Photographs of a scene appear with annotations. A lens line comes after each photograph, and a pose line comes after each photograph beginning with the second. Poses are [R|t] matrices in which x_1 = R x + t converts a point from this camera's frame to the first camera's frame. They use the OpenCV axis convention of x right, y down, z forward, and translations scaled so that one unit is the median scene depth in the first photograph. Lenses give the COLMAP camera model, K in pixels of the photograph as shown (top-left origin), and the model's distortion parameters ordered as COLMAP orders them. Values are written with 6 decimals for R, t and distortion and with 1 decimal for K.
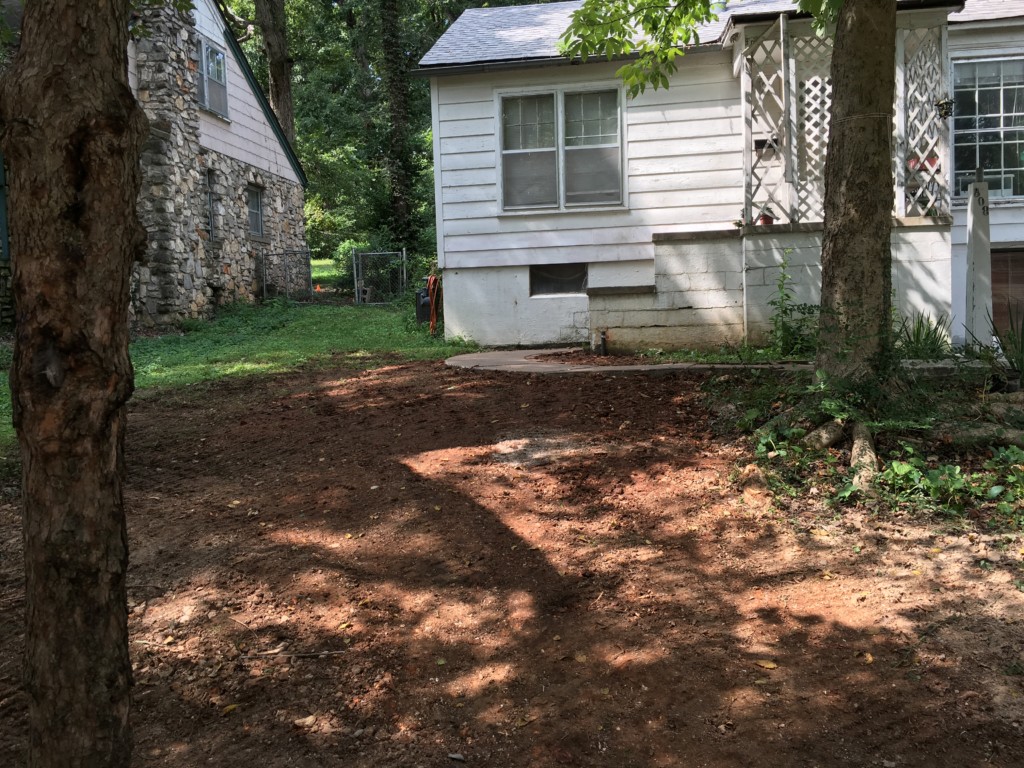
lens RADIAL K [[885.8, 0, 509.9], [0, 885.8, 382.4], [0, 0, 1]] dist [0.041284, -0.060262]
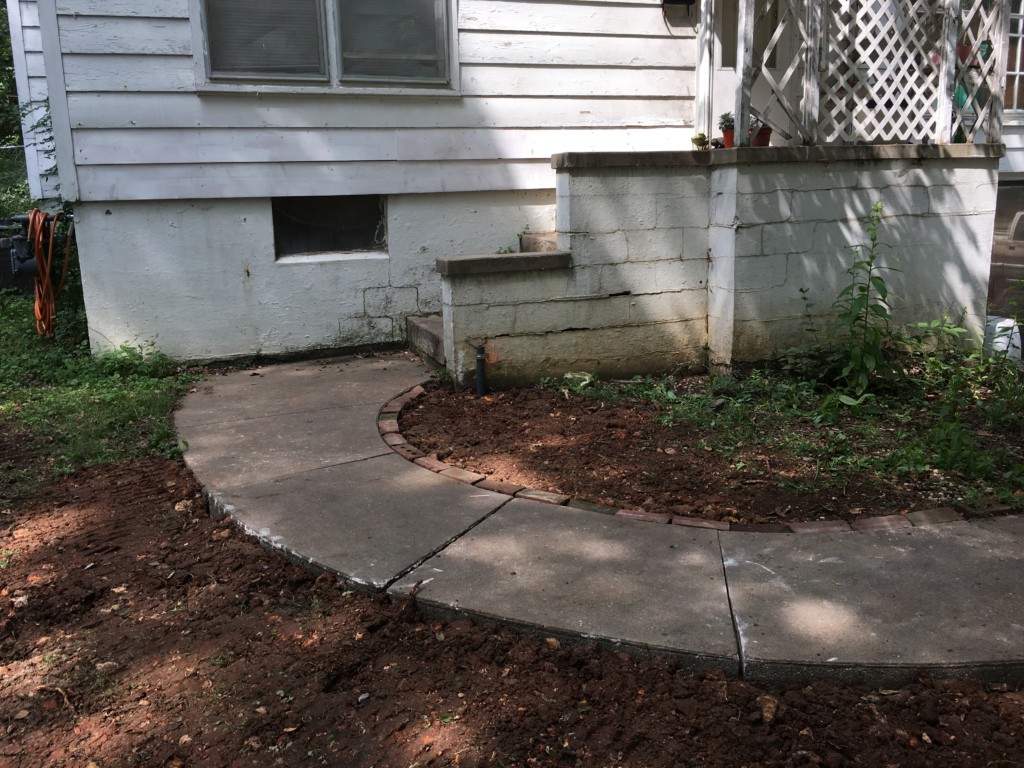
lens RADIAL K [[885.8, 0, 516.8], [0, 885.8, 385.2], [0, 0, 1]] dist [0.041284, -0.060262]
pose [[0.867571, -0.098726, 0.487415, -0.127905], [0.029122, 0.988501, 0.148386, -0.110739], [-0.496460, -0.114541, 0.860470, 0.550546]]
